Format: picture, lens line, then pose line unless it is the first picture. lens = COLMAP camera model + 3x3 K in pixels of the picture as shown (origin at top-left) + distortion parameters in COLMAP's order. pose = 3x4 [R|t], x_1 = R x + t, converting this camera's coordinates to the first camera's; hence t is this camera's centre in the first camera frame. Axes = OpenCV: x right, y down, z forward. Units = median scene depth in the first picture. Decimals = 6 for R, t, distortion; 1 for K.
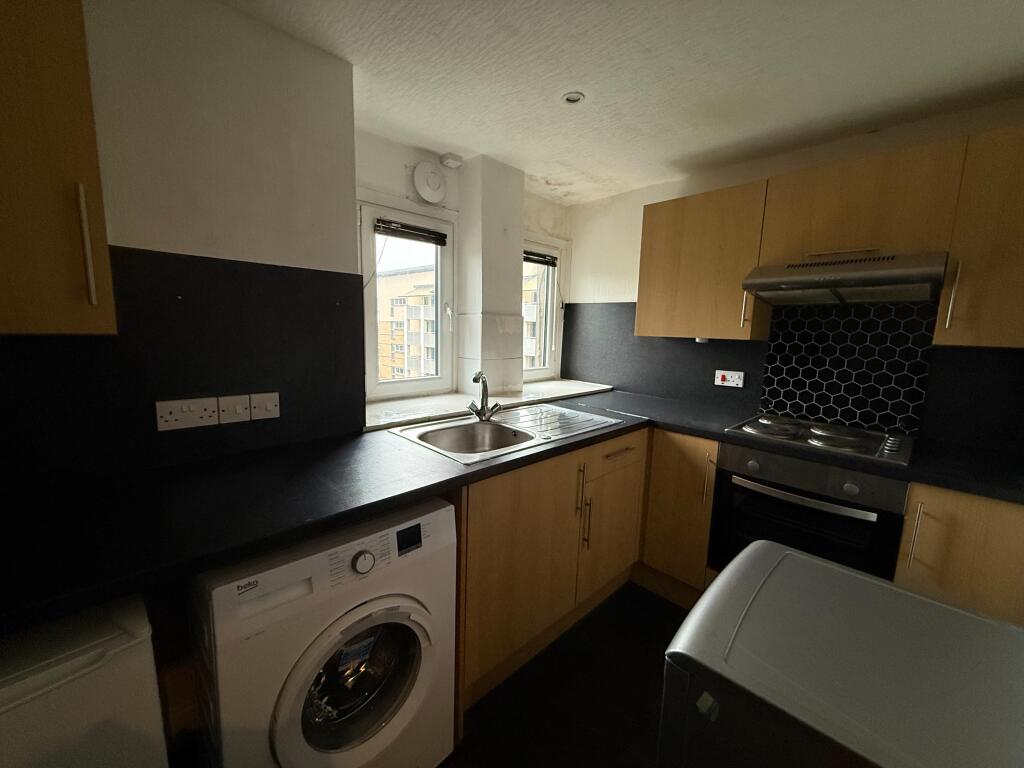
lens RADIAL K [[408.6, 0, 512.0], [0, 408.6, 384.0], [0, 0, 1]] dist [-0.001376, -0.000177]
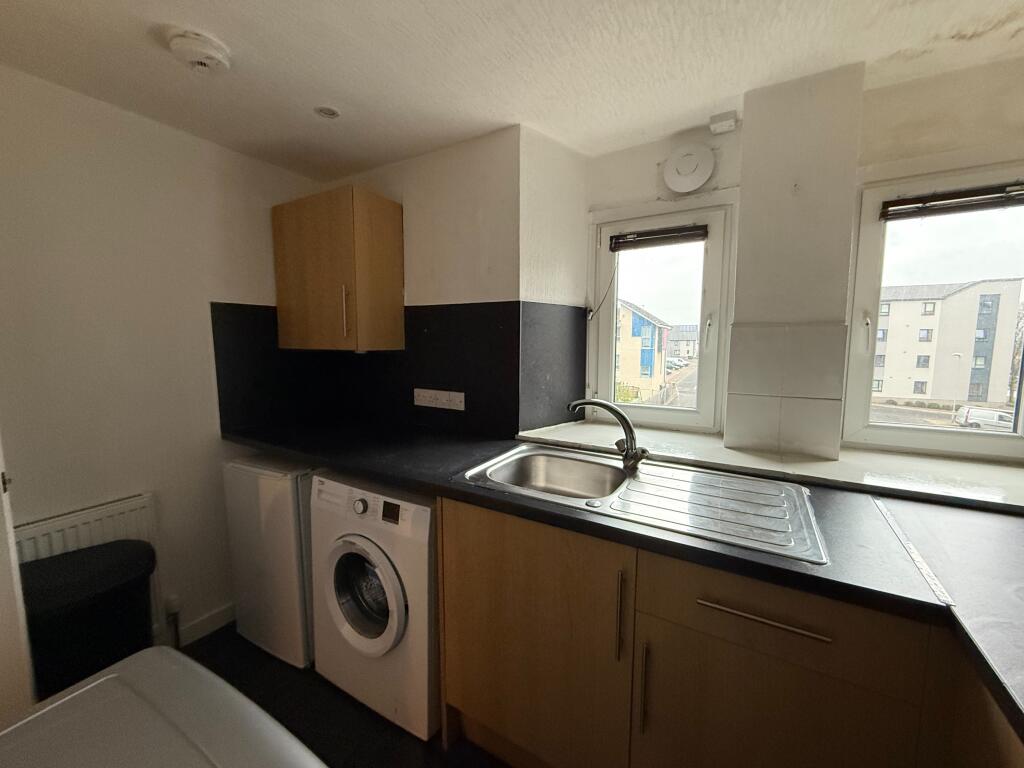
lens RADIAL K [[408.6, 0, 512.0], [0, 408.6, 384.0], [0, 0, 1]] dist [-0.001376, -0.000177]
pose [[0.241354, 0.077987, -0.967298, 0.683336], [-0.131992, 0.990141, 0.046895, -0.080864], [0.961419, 0.116357, 0.249268, 0.662470]]
